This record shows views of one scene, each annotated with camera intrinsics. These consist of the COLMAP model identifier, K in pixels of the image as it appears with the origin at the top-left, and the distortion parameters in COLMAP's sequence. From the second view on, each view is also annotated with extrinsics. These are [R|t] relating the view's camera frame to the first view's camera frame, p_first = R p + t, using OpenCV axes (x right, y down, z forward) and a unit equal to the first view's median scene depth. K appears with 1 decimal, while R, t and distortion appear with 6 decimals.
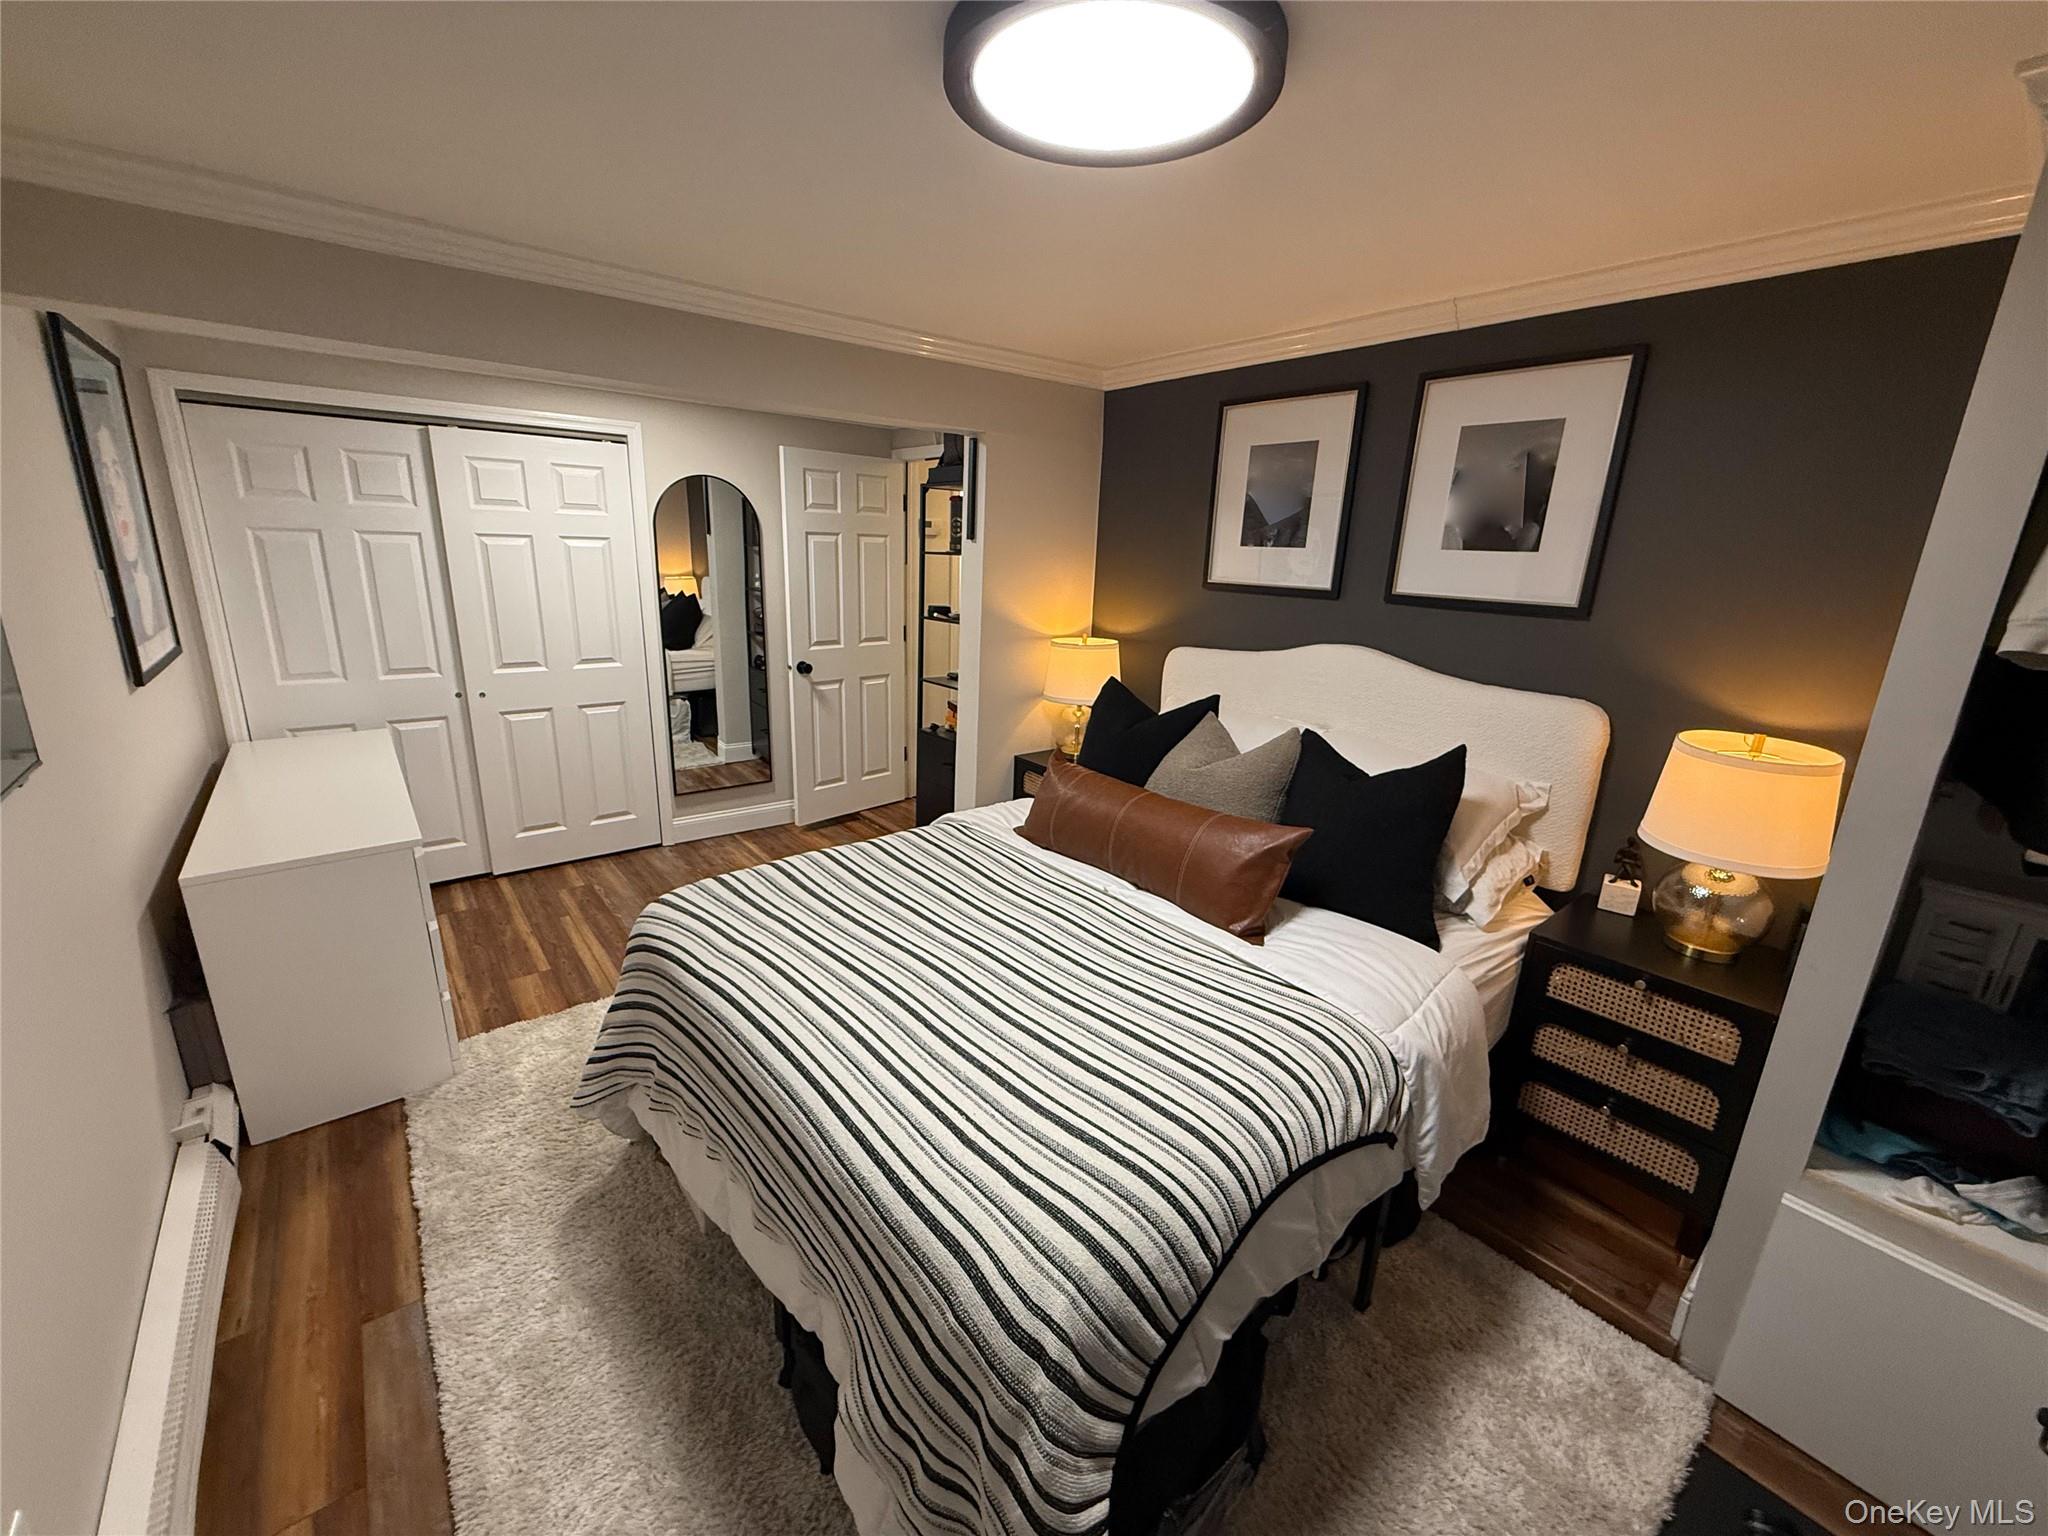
lens RADIAL K [[816.6, 0, 1018.3], [0, 816.6, 769.7], [0, 0, 1]] dist [0.000755, 0.000150]
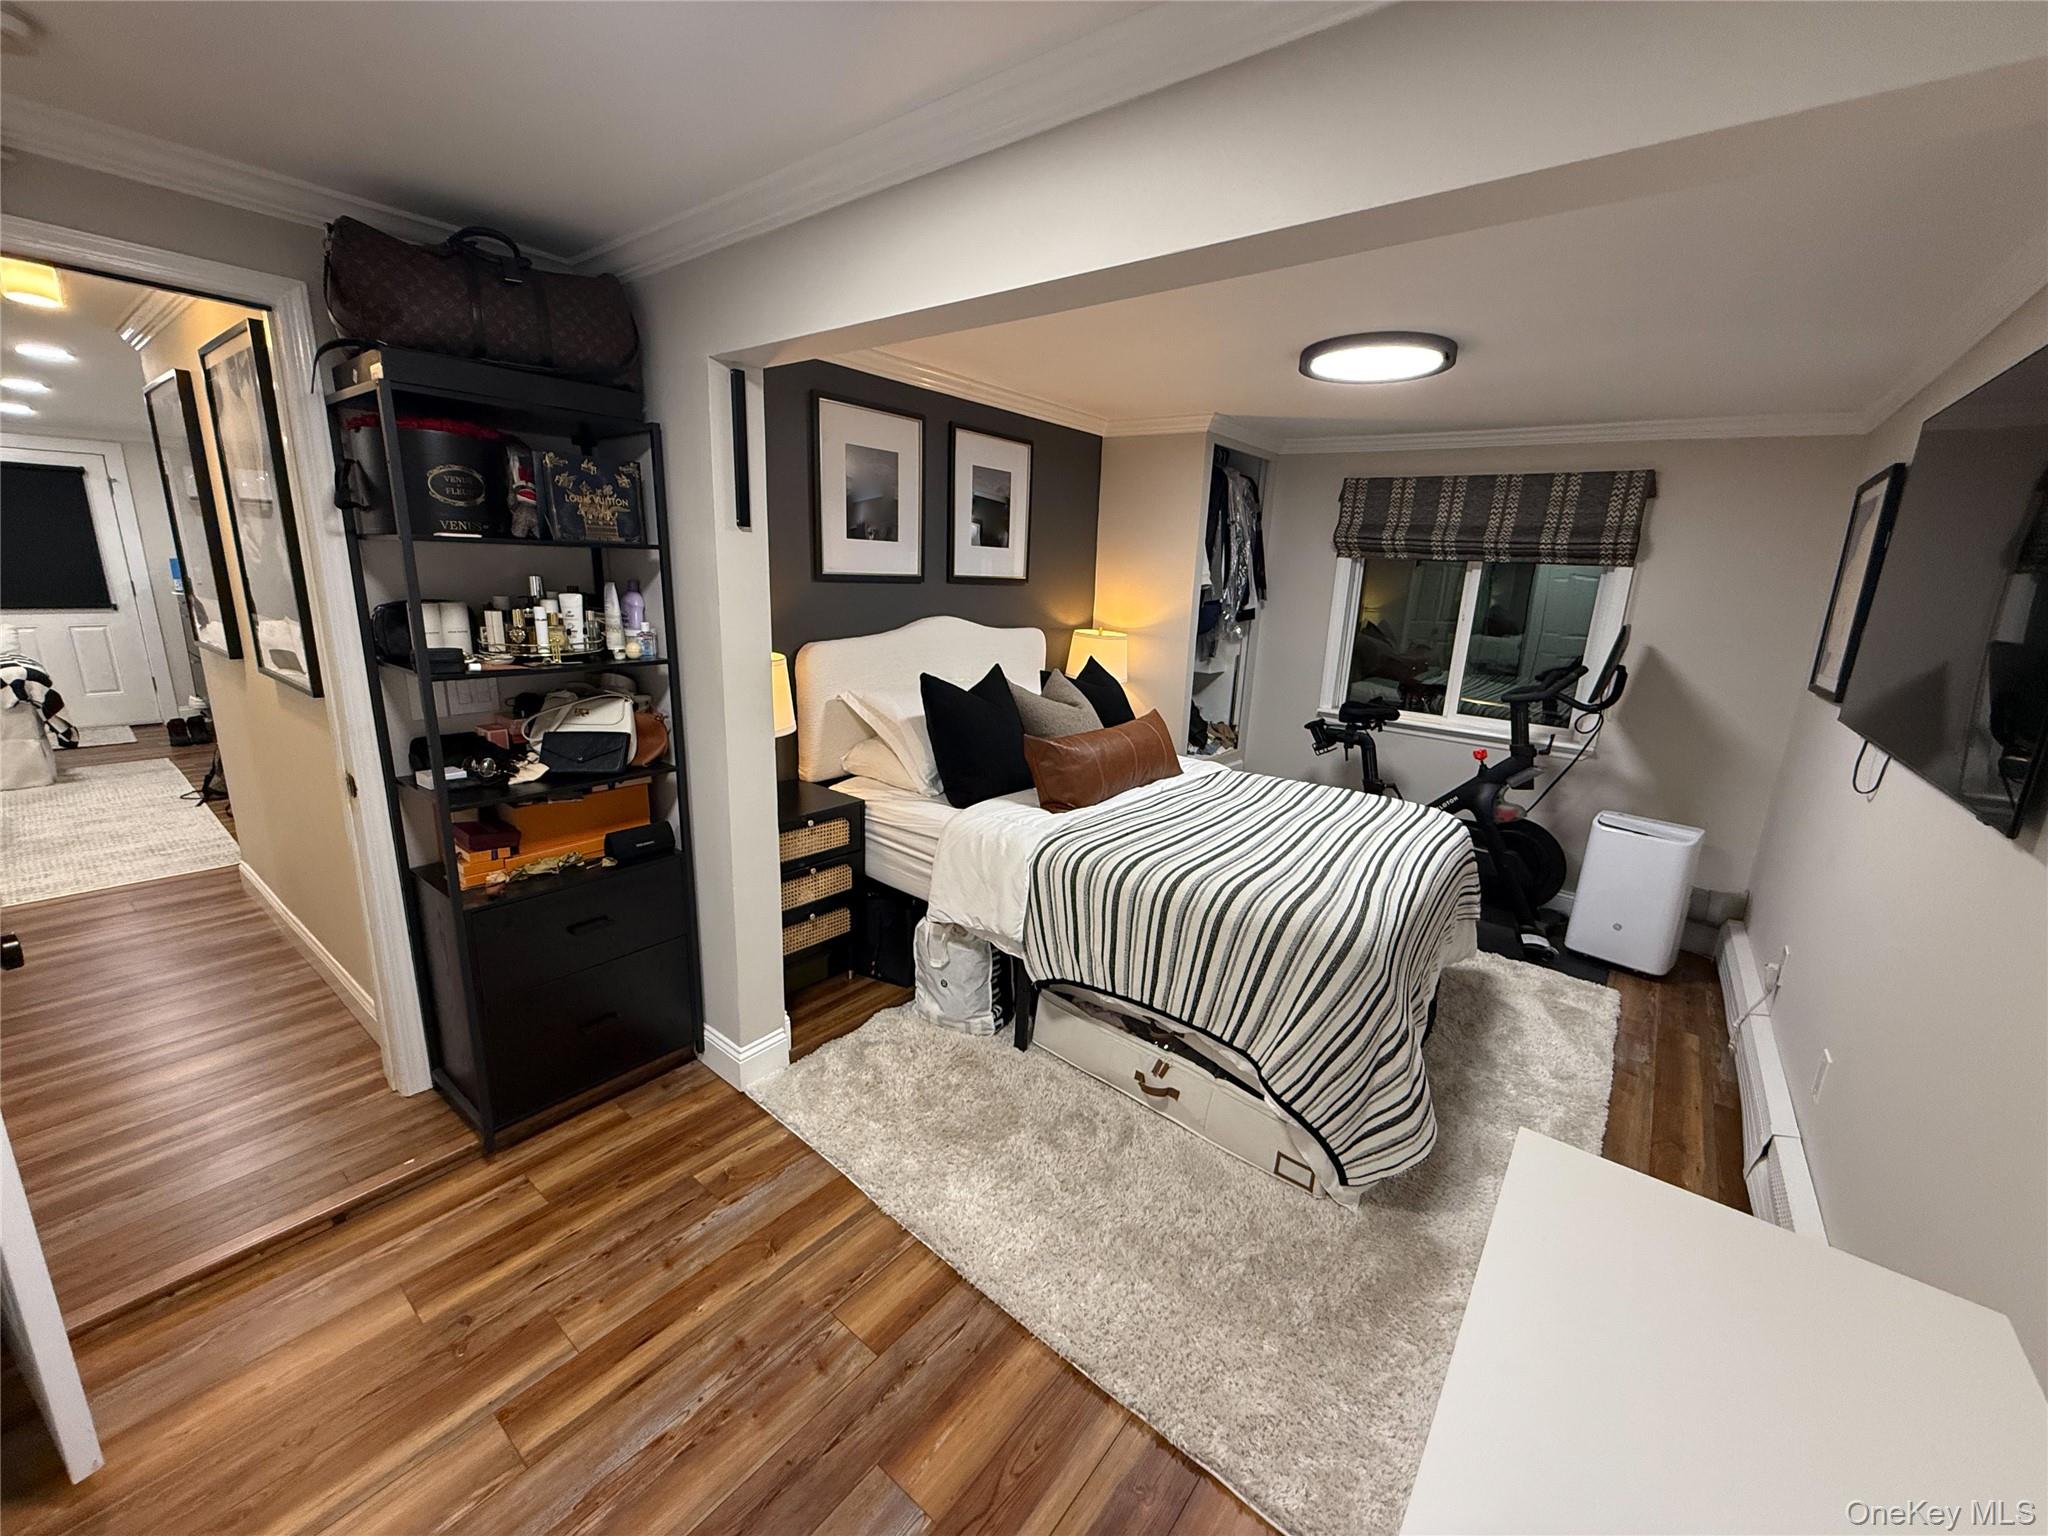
lens RADIAL K [[816.6, 0, 1018.3], [0, 816.6, 769.7], [0, 0, 1]] dist [0.000755, 0.000150]
pose [[-0.217692, -0.285469, 0.933337, -0.686559], [0.205622, 0.921394, 0.329776, -0.244787], [-0.954112, 0.263704, -0.141881, 0.826521]]
